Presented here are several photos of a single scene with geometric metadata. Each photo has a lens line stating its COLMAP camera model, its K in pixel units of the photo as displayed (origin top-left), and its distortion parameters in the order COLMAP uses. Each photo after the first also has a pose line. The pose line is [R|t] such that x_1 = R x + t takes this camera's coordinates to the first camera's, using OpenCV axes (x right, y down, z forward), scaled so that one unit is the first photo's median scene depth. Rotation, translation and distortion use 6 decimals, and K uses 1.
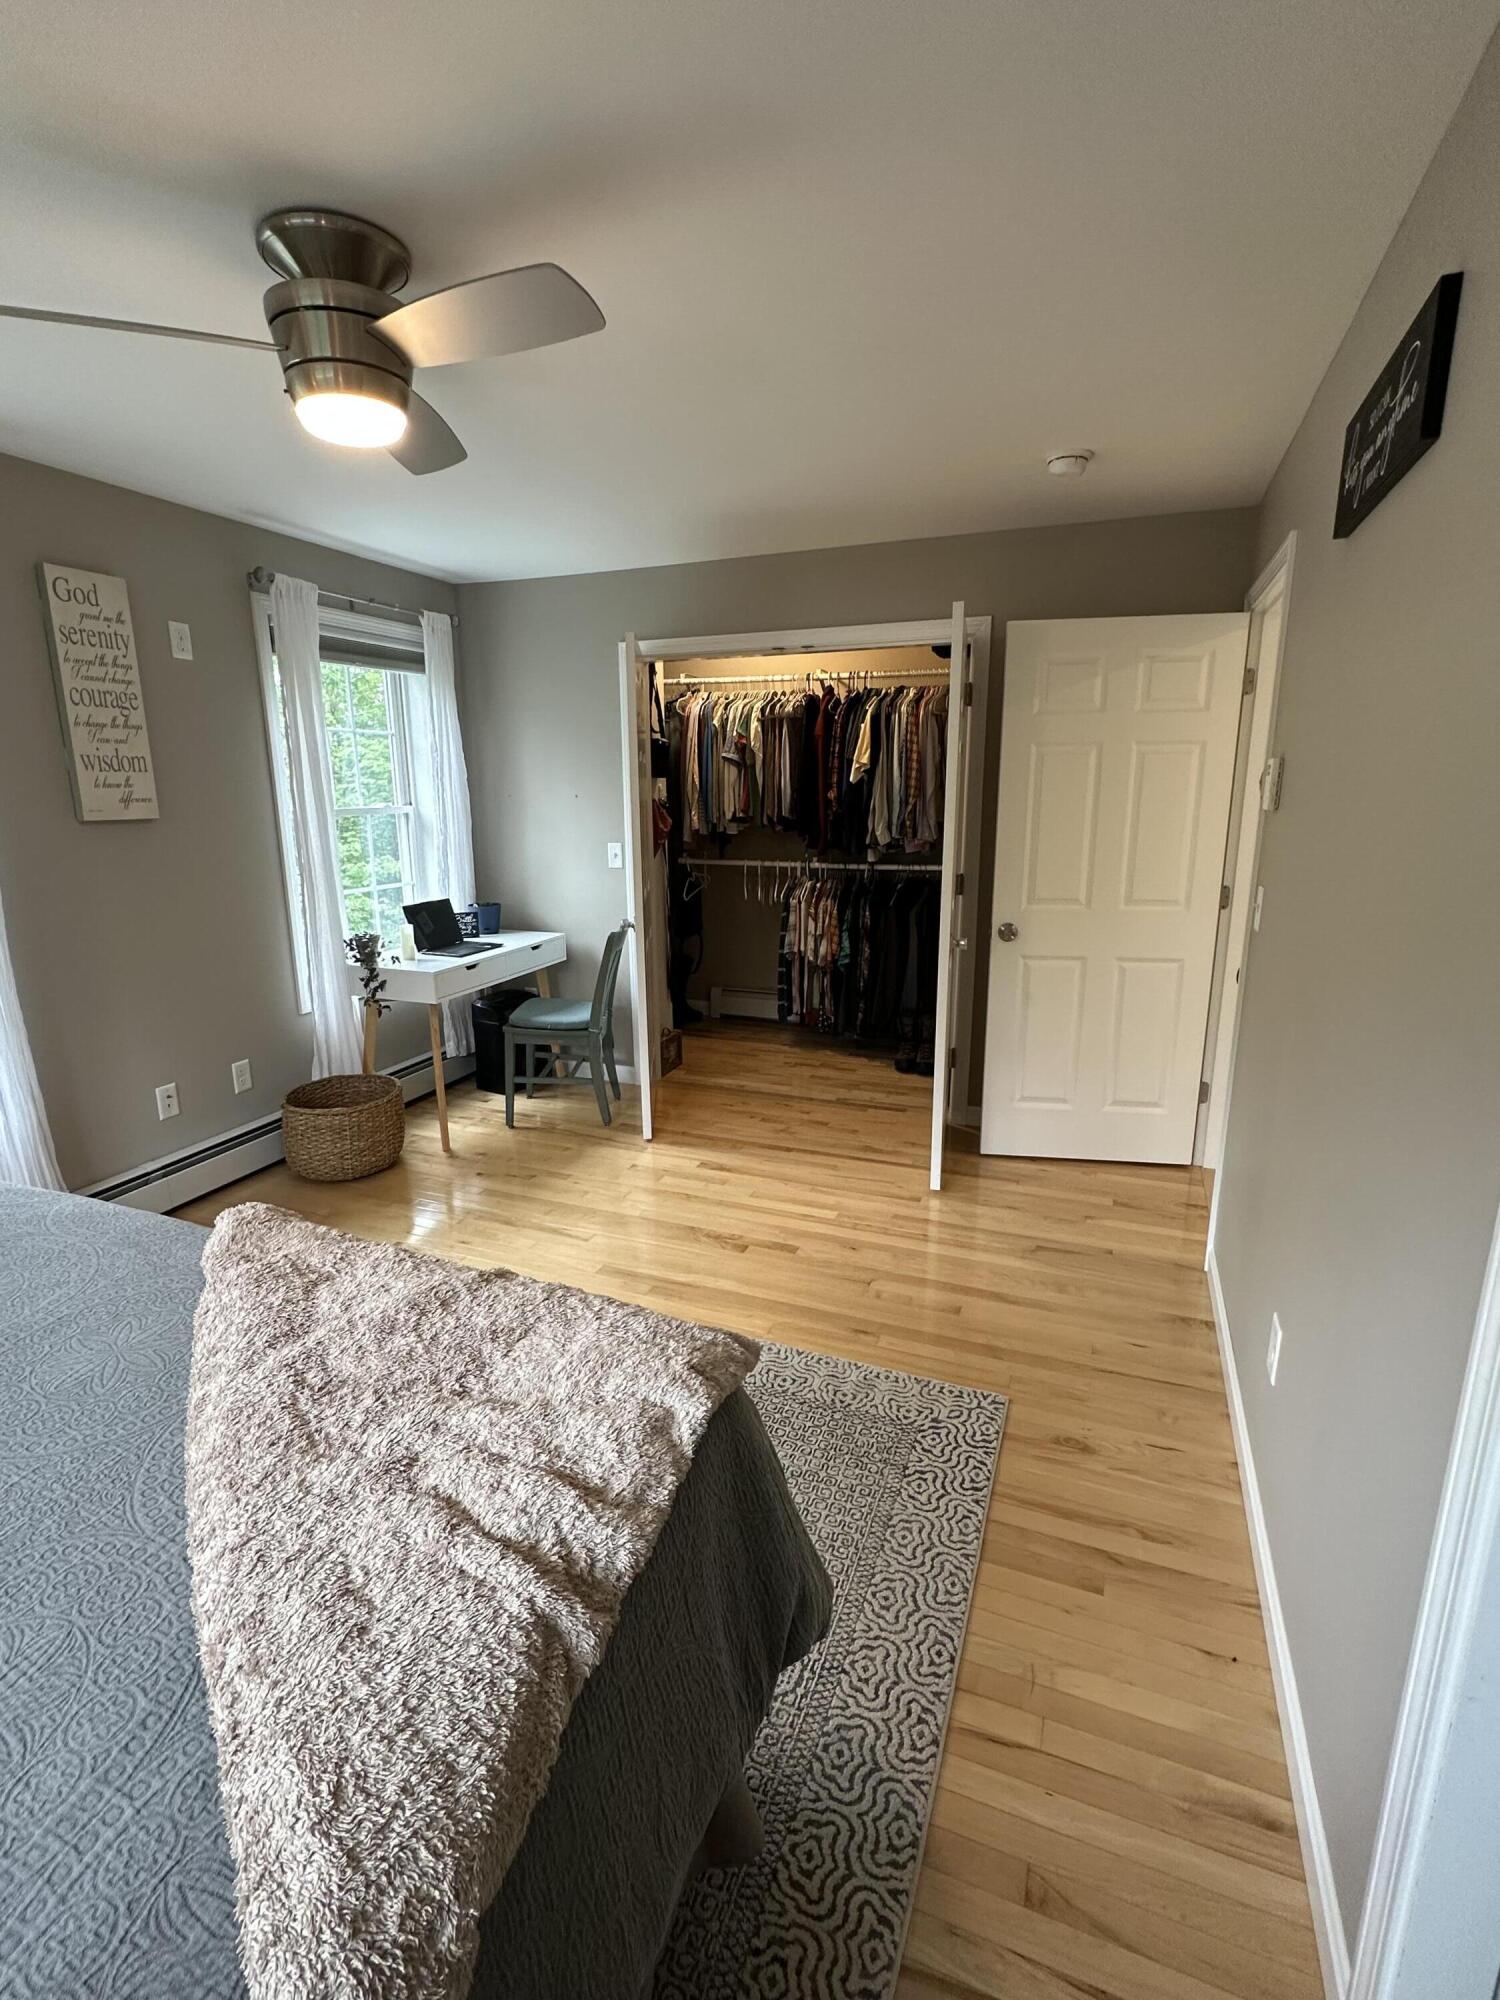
lens RADIAL K [[928.1, 0, 749.0], [0, 928.1, 998.2], [0, 0, 1]] dist [-0.001222, 0.000194]
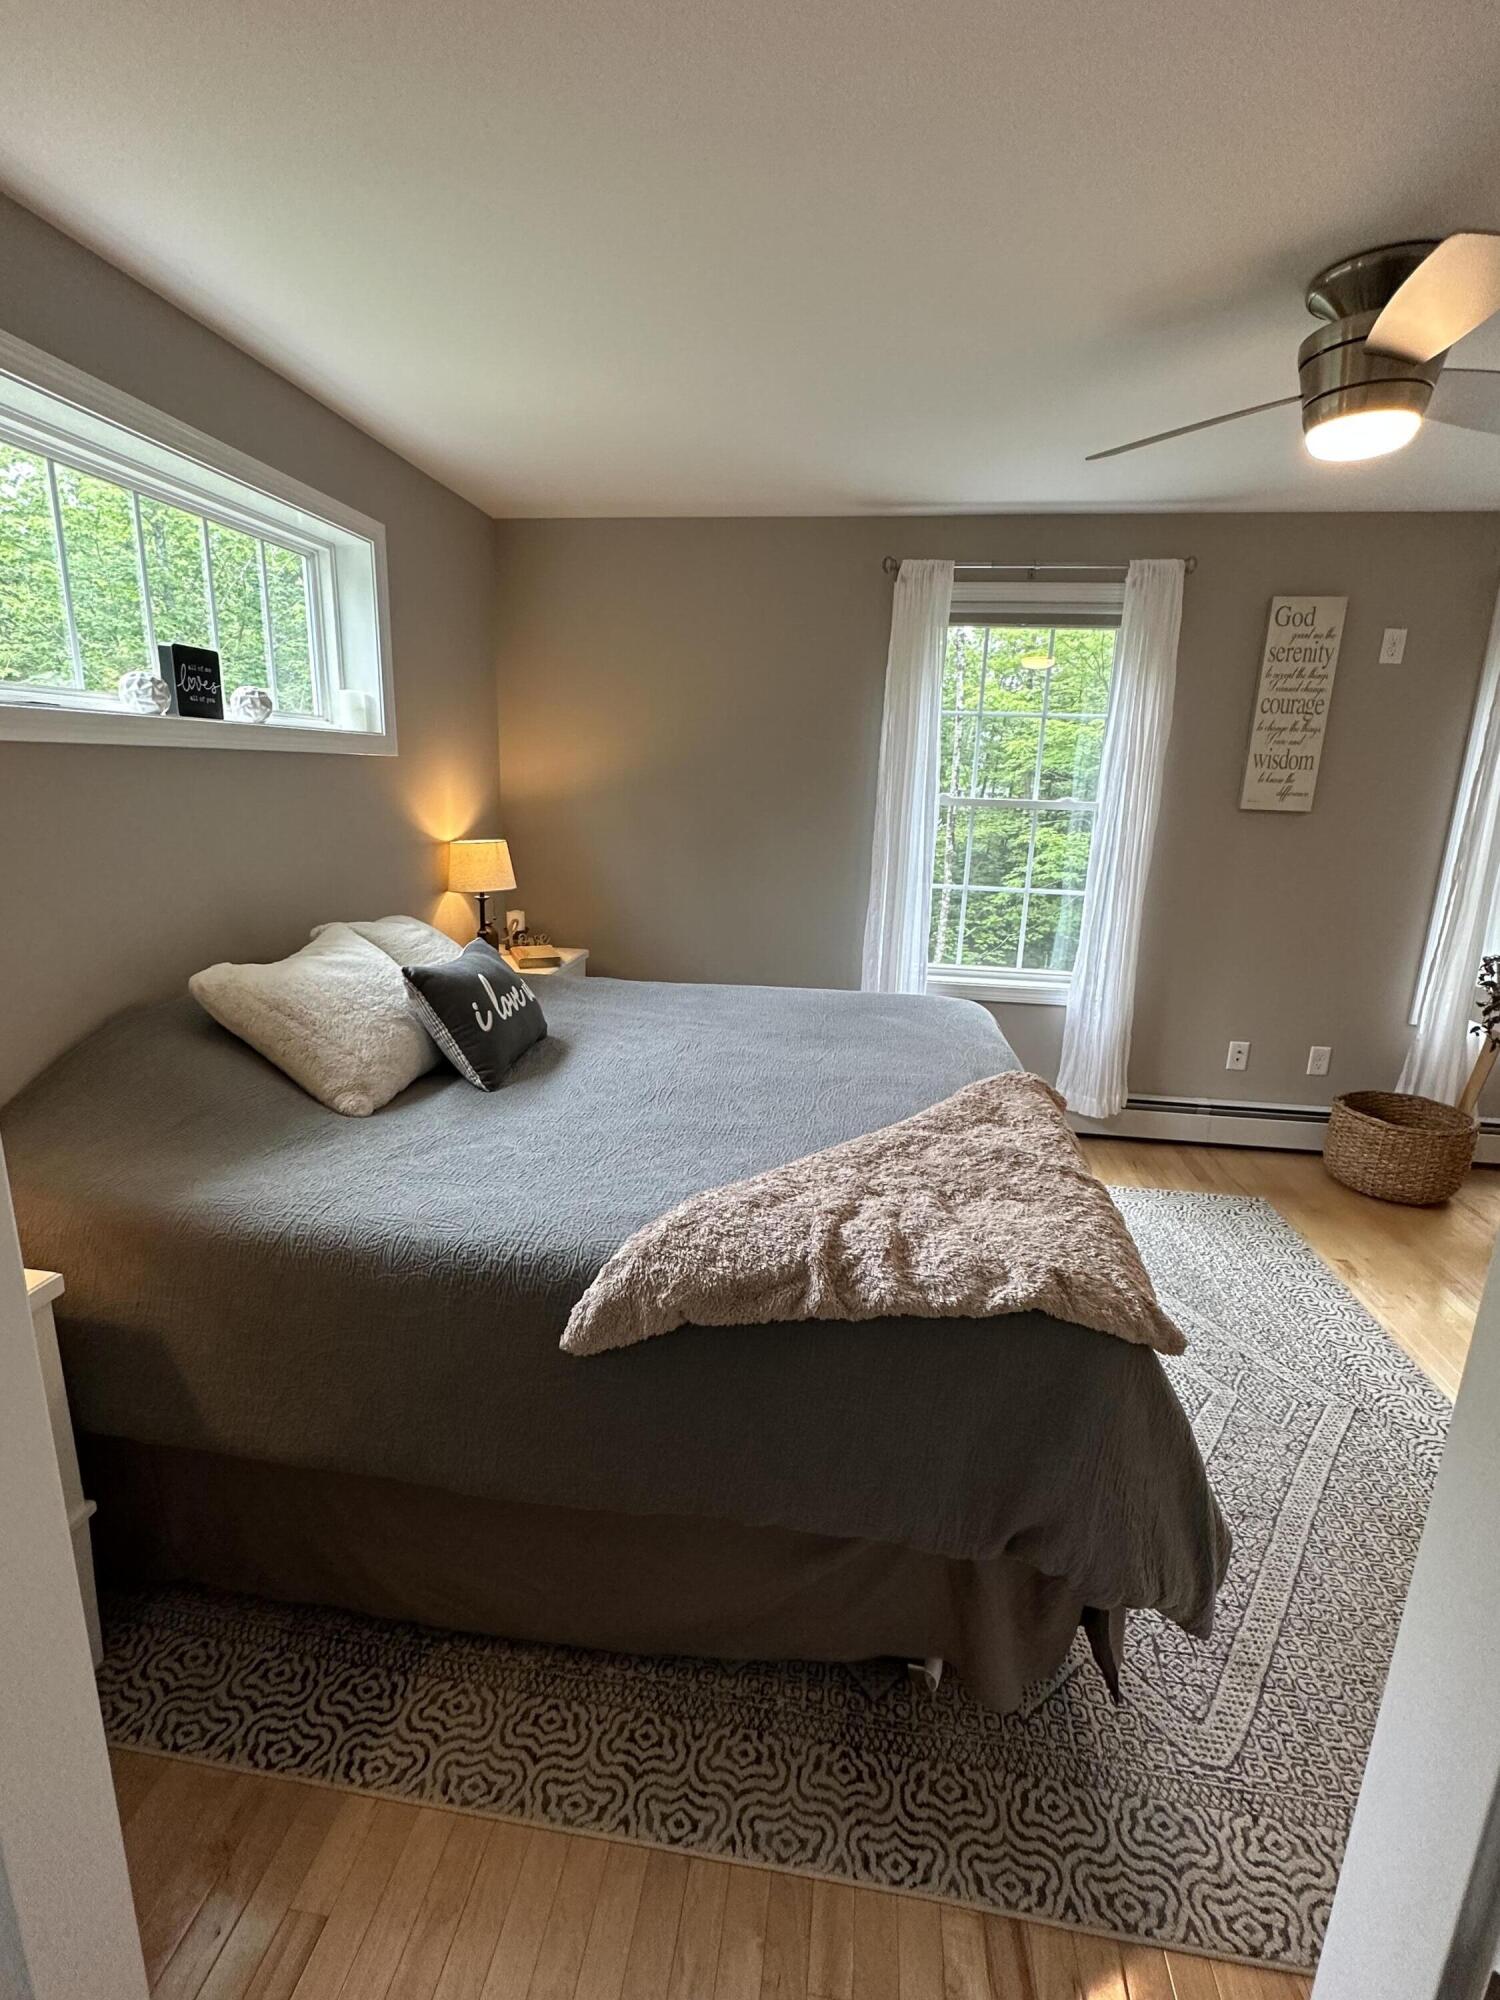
lens RADIAL K [[928.1, 0, 742.6], [0, 928.1, 999.1], [0, 0, 1]] dist [-0.001222, 0.000194]
pose [[0.236198, 0.244606, -0.940414, 0.342715], [-0.249279, 0.950663, 0.184662, -0.017499], [0.939186, 0.190808, 0.285520, 0.095390]]
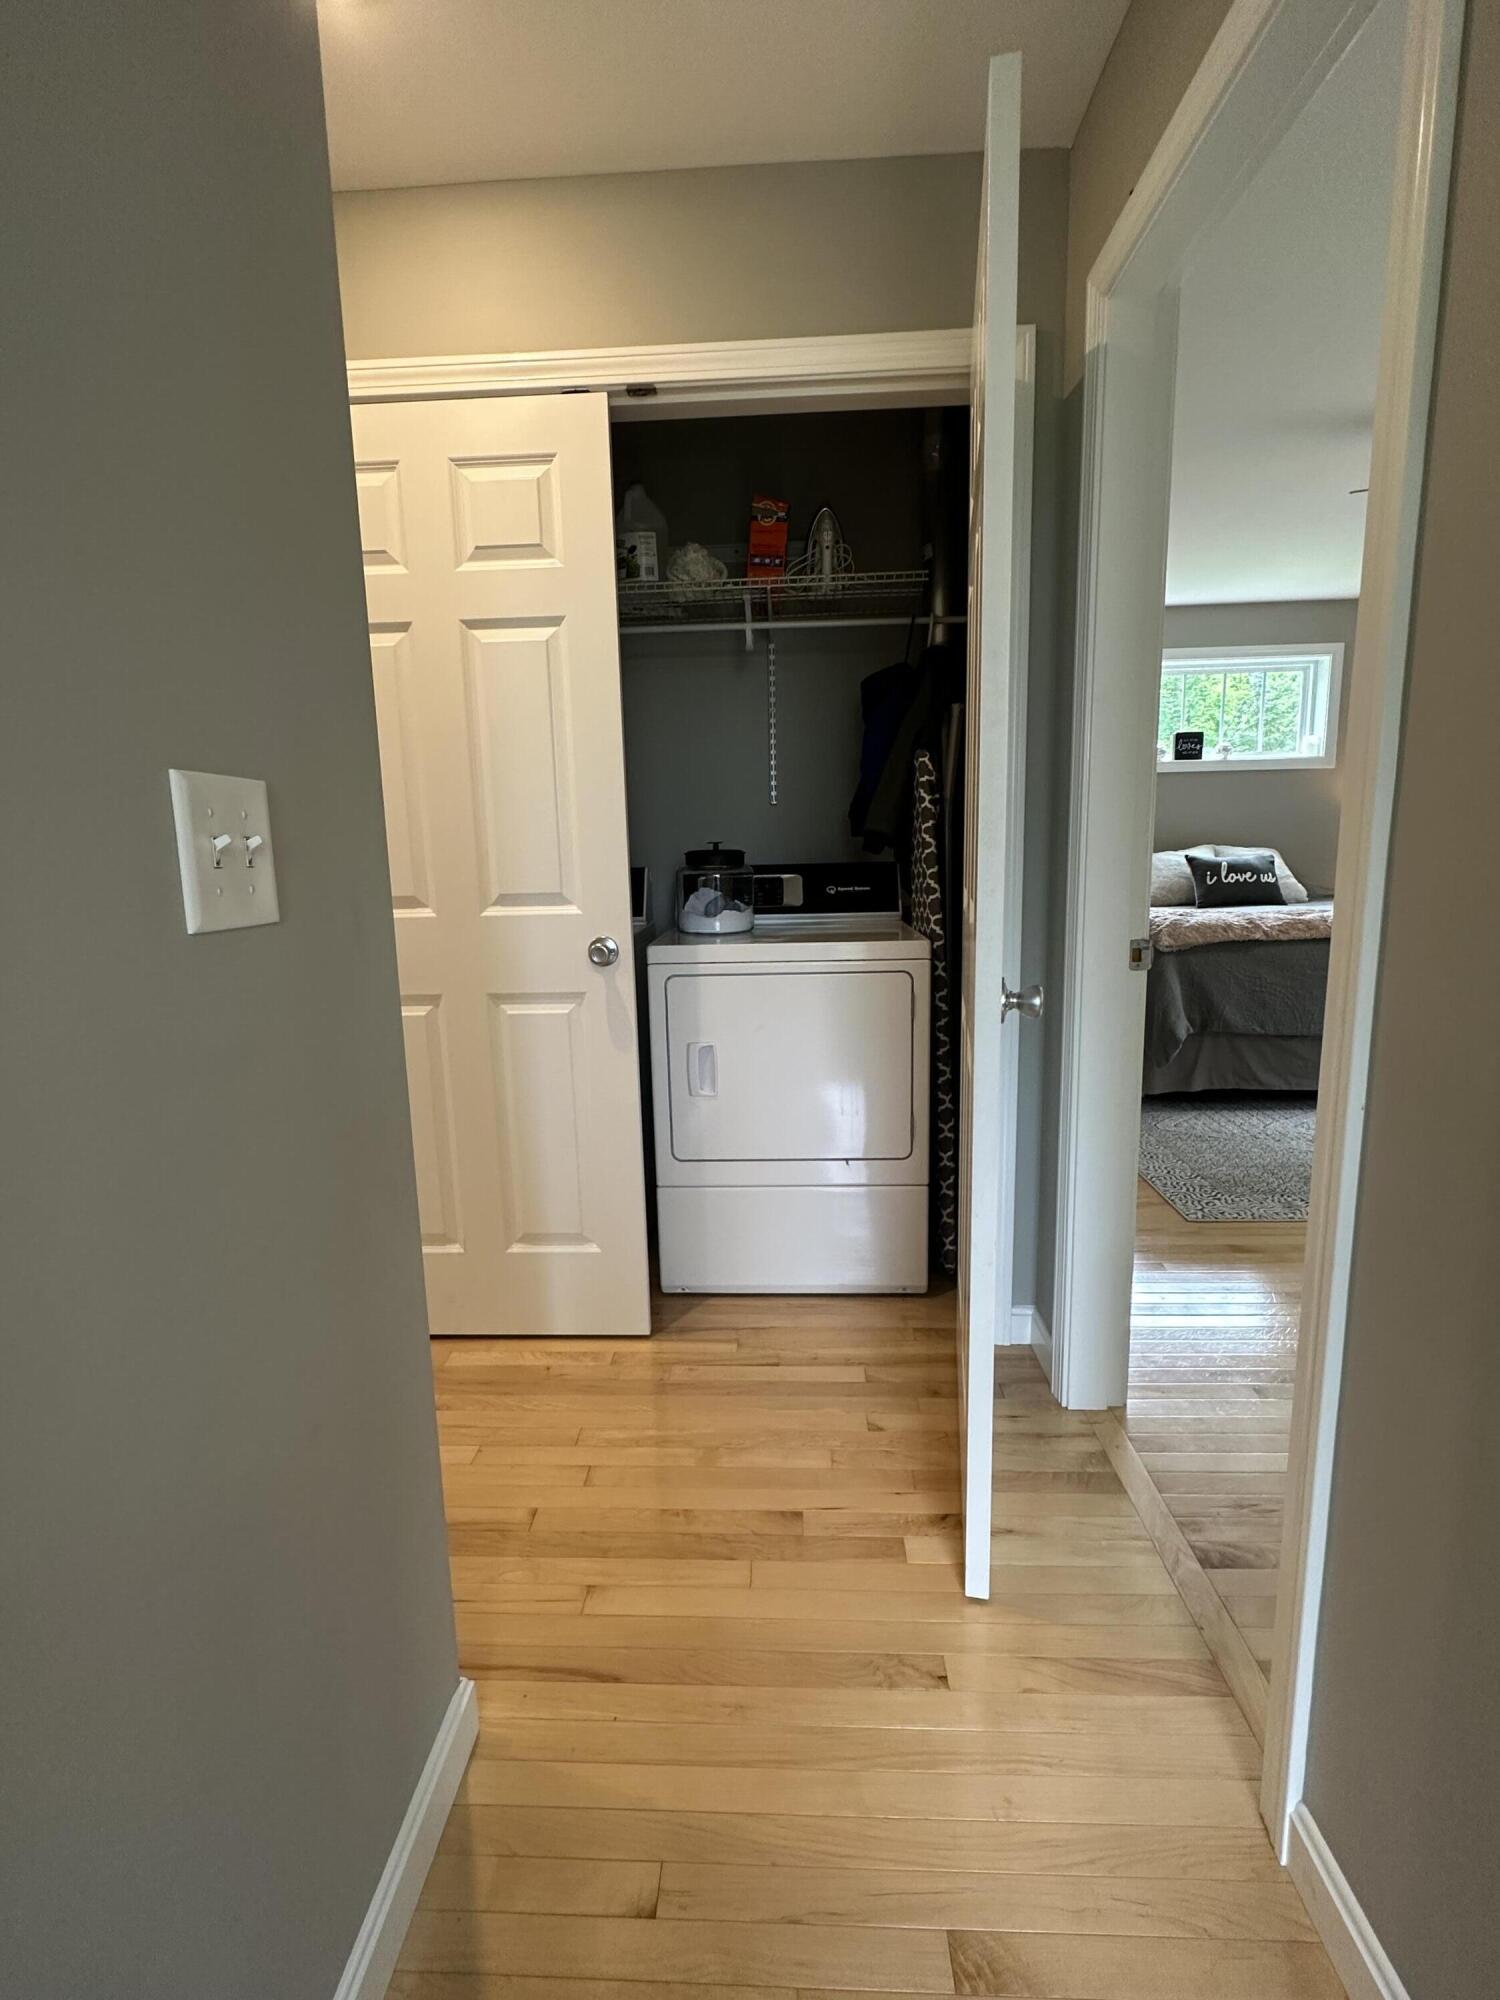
lens RADIAL K [[928.1, 0, 743.7], [0, 928.1, 994.1], [0, 0, 1]] dist [-0.001222, 0.000194]
pose [[-0.945897, 0.079523, -0.314571, 0.960125], [-0.046738, 0.925996, 0.374629, -0.216650], [0.321083, 0.369063, -0.872180, 1.428196]]
